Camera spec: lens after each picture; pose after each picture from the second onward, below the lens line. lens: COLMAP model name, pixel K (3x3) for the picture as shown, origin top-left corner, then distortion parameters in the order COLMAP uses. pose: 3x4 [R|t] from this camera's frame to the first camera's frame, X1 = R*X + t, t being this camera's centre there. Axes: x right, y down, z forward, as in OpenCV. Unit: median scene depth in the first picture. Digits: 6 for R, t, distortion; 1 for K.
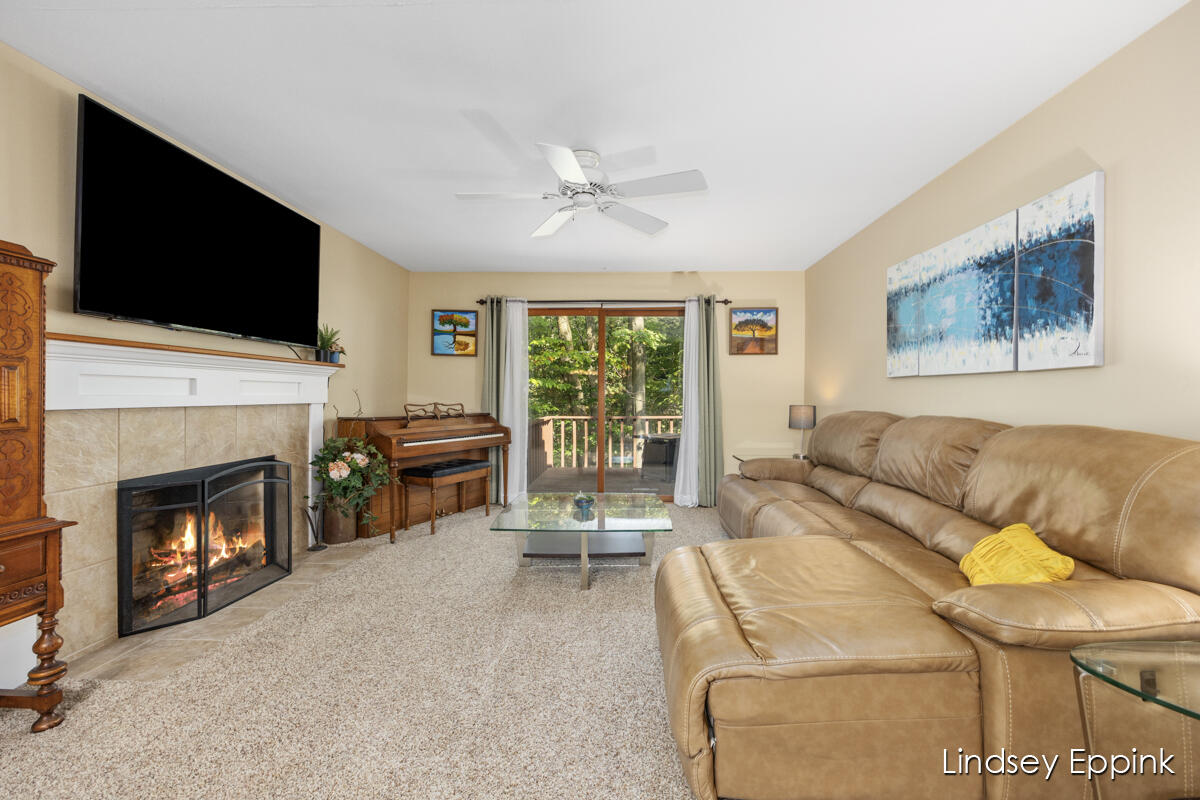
lens RADIAL K [[485.4, 0, 603.1], [0, 485.4, 396.8], [0, 0, 1]] dist [0.000339, 0.000027]
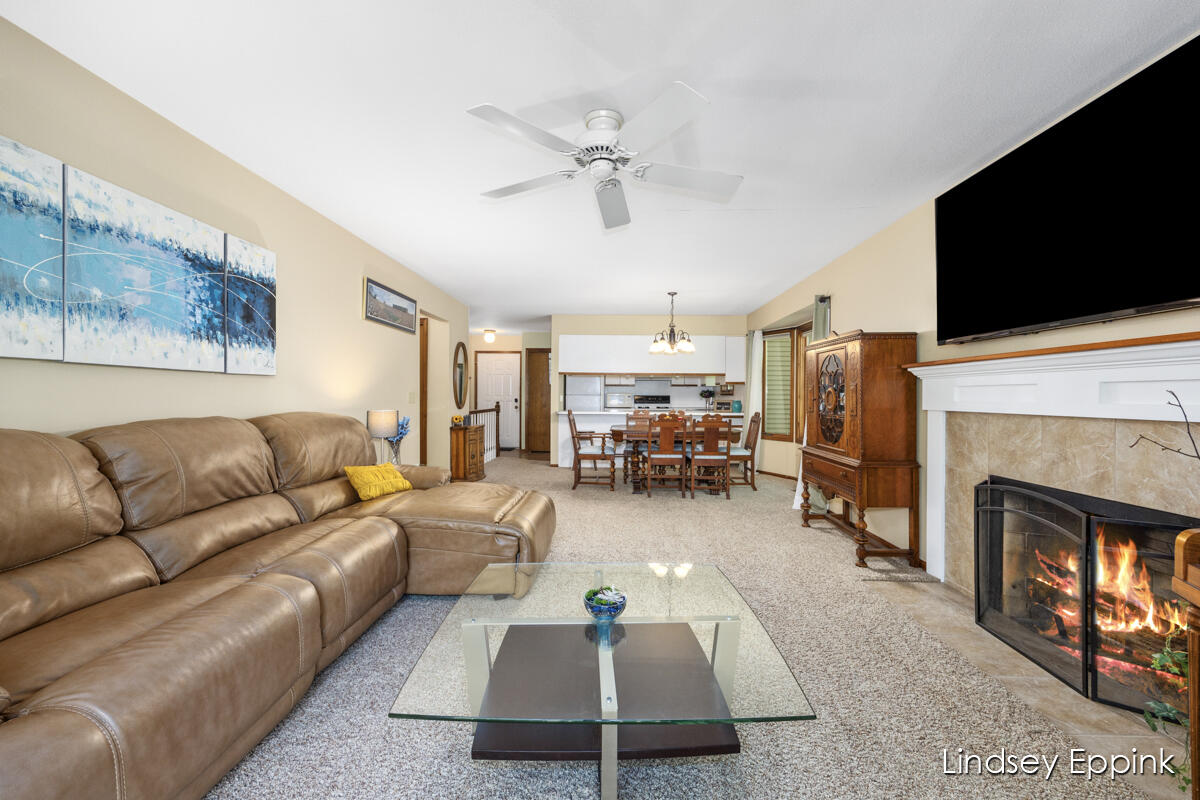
lens RADIAL K [[485.4, 0, 600.3], [0, 485.4, 395.8], [0, 0, 1]] dist [0.000339, 0.000027]
pose [[-0.999727, 0.013031, -0.019398, -0.010871], [0.012900, 0.999893, 0.006893, 0.004278], [0.019486, 0.006641, -0.999788, 2.079460]]
